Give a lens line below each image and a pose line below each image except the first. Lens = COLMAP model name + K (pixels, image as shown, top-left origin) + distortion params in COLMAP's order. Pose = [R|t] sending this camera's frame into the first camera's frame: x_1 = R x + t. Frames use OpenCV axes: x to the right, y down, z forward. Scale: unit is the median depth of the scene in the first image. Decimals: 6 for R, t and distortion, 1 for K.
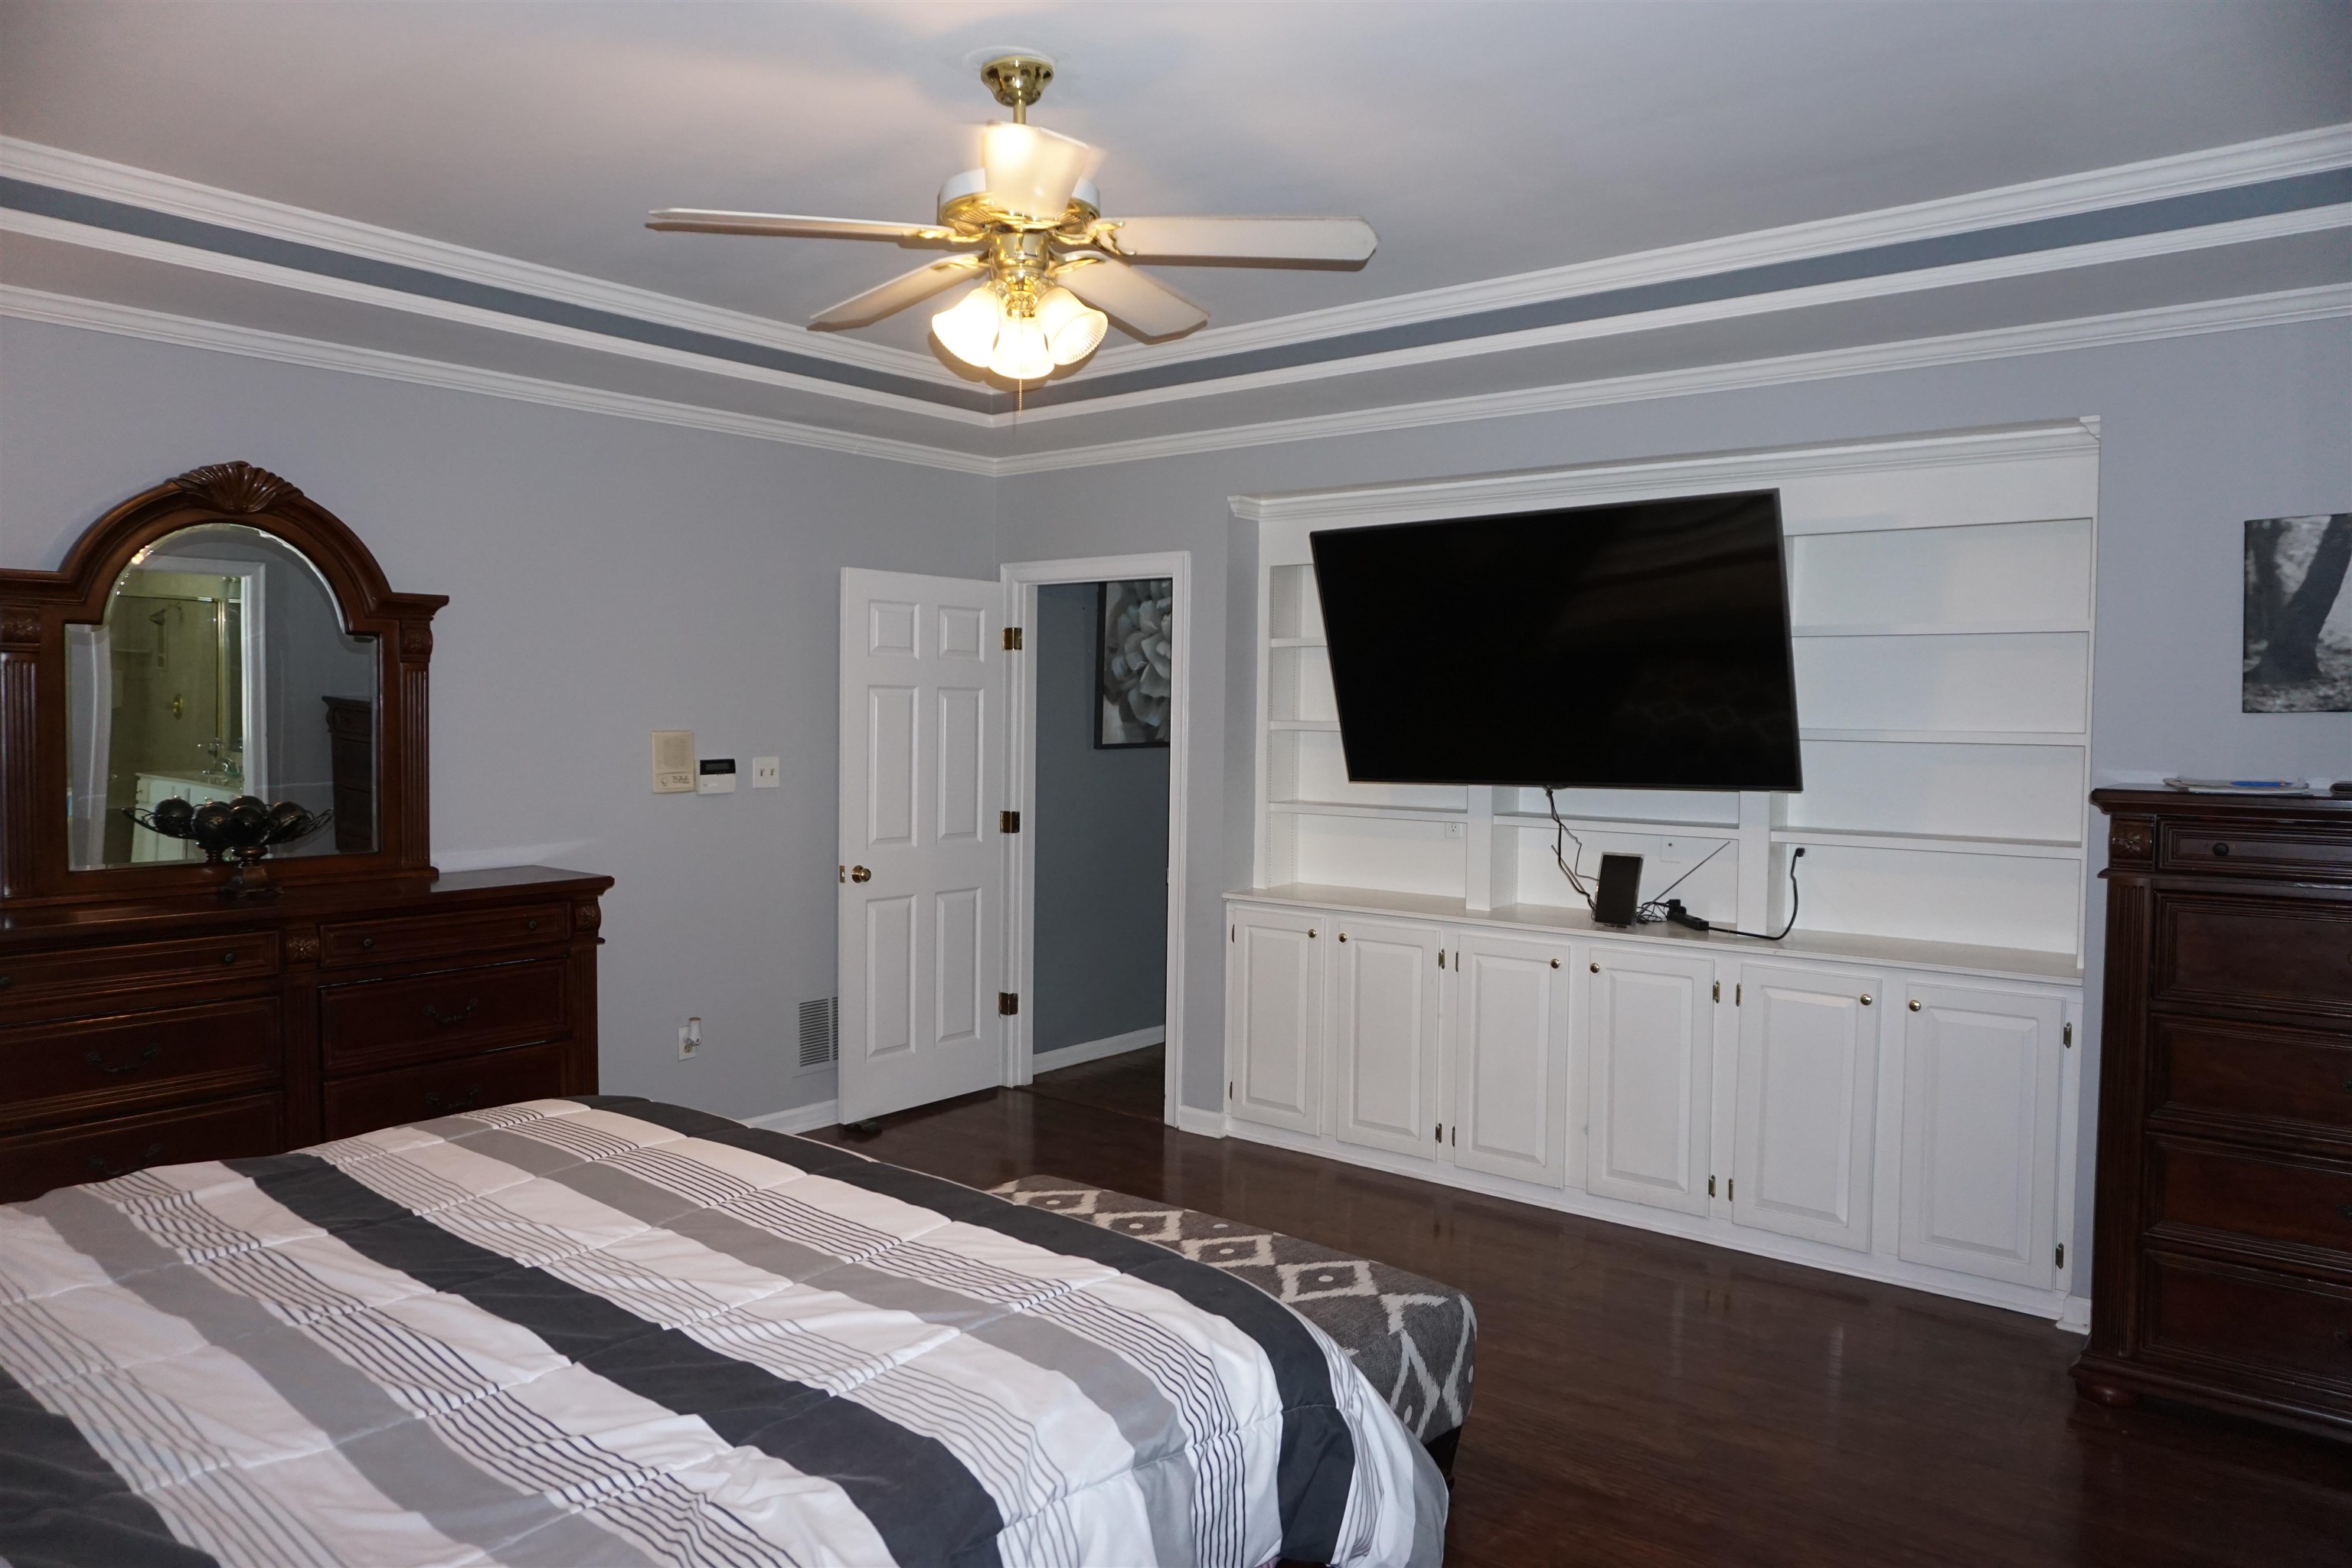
lens RADIAL K [[1580.7, 0, 1176.0], [0, 1580.7, 784.0], [0, 0, 1]] dist [-0.014013, -0.000516]
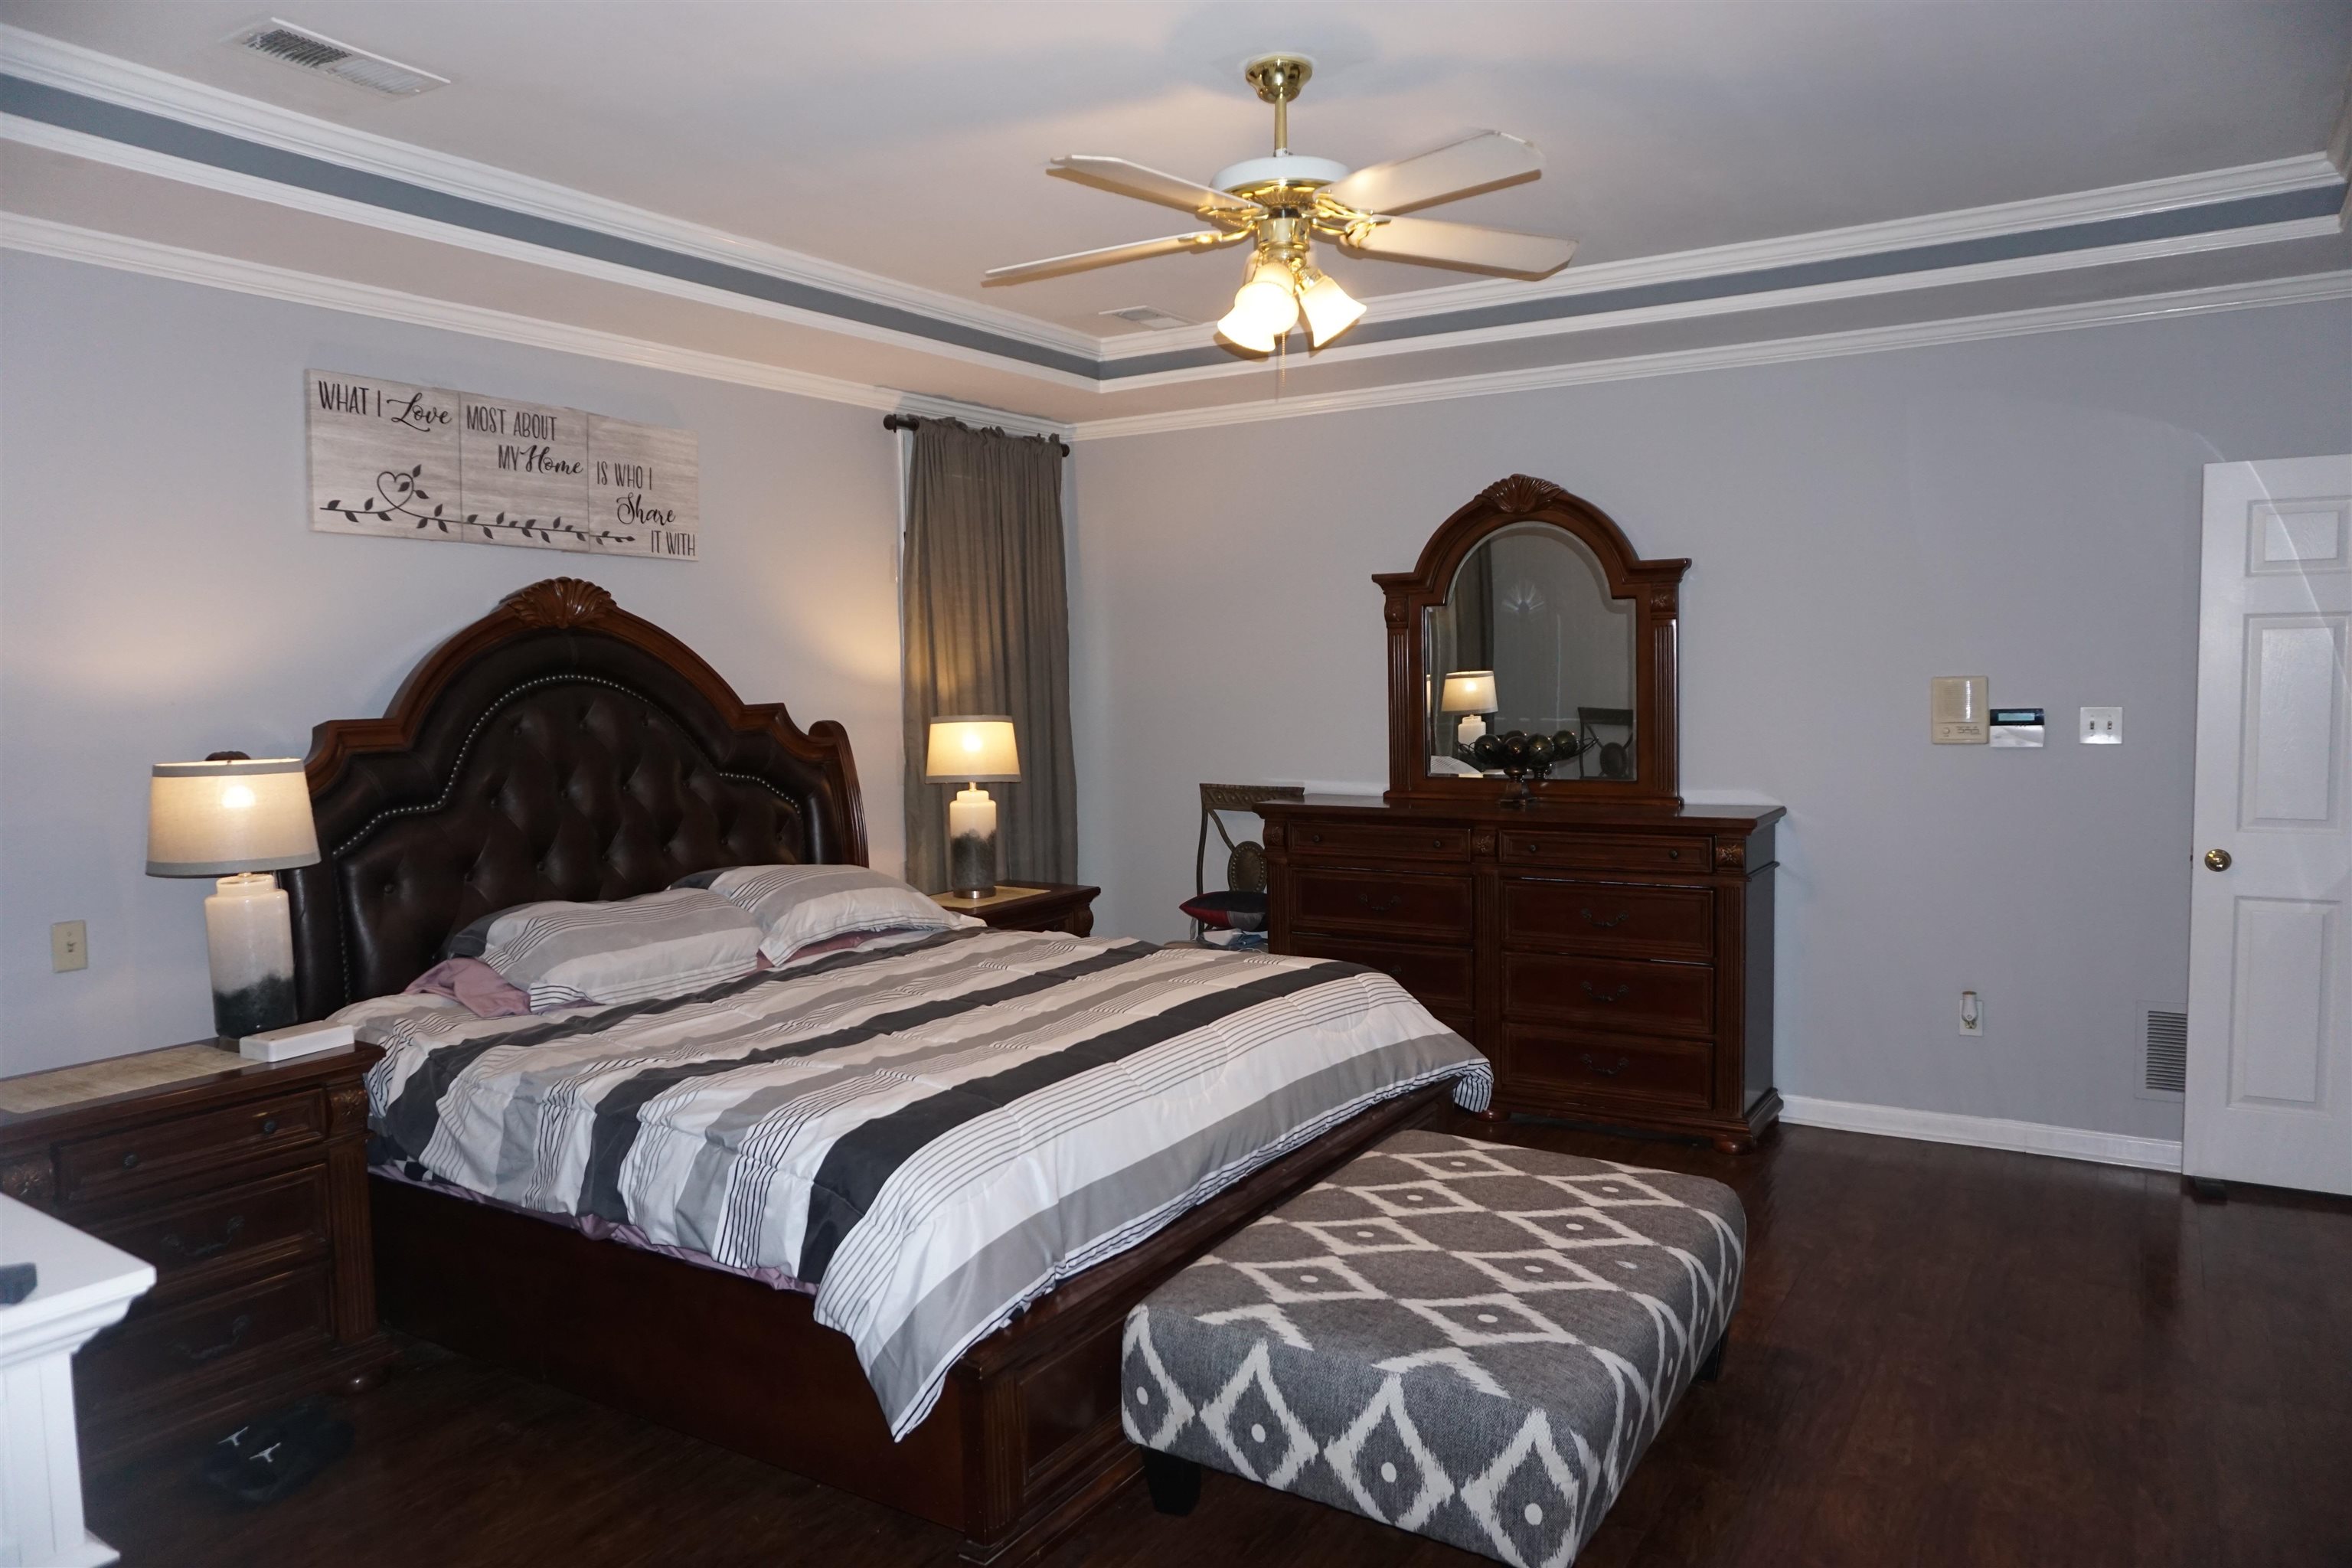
lens RADIAL K [[1580.7, 0, 1176.0], [0, 1580.7, 784.0], [0, 0, 1]] dist [-0.014013, -0.000516]
pose [[0.125515, 0.061304, -0.990196, 0.621294], [-0.026682, 0.997937, 0.058401, -0.014745], [0.991733, 0.019090, 0.126892, 0.494776]]
